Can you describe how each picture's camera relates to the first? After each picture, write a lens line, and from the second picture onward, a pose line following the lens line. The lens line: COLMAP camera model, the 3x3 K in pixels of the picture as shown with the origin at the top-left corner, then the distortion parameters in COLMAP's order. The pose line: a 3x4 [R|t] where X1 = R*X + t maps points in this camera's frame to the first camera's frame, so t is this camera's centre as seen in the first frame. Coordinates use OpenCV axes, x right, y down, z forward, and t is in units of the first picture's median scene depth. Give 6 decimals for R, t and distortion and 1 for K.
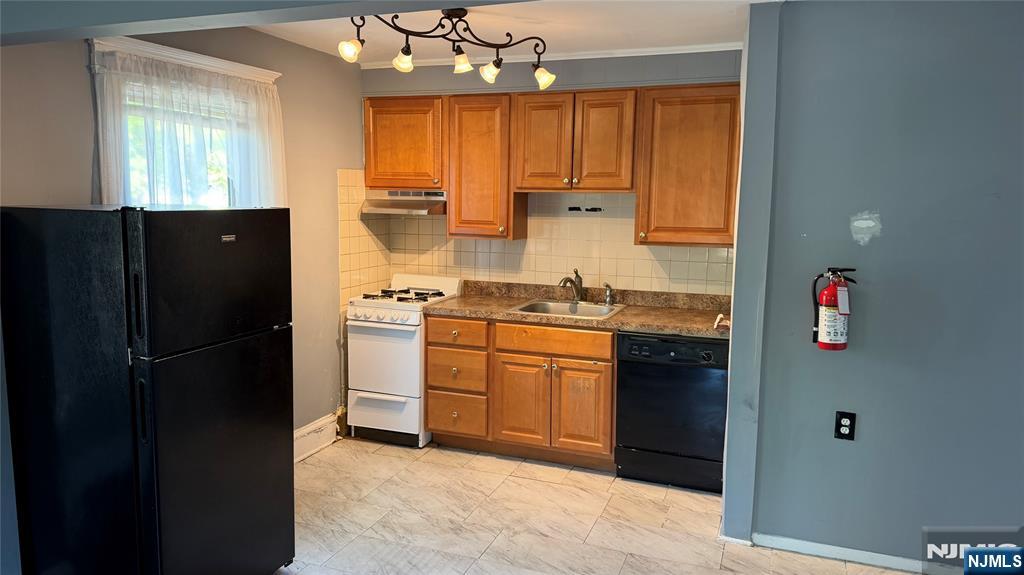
lens RADIAL K [[710.2, 0, 510.1], [0, 710.2, 293.9], [0, 0, 1]] dist [0.111258, -0.195306]
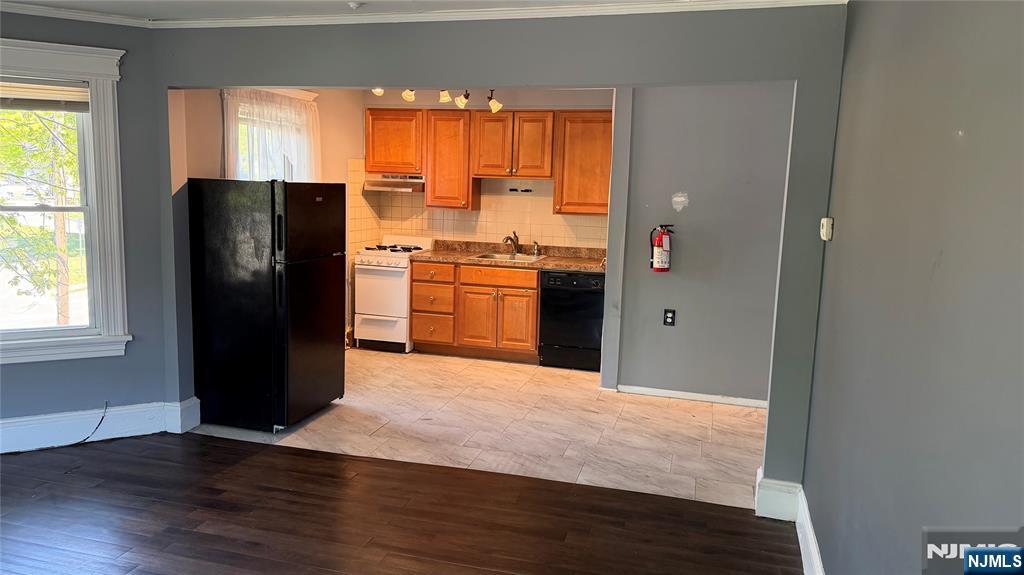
lens RADIAL K [[710.2, 0, 510.1], [0, 710.2, 293.9], [0, 0, 1]] dist [0.111258, -0.195306]
pose [[0.996161, 0.005285, 0.087383, -0.045673], [-0.006646, 0.999861, 0.015299, 0.076023], [-0.087290, -0.015822, 0.996057, -0.485117]]
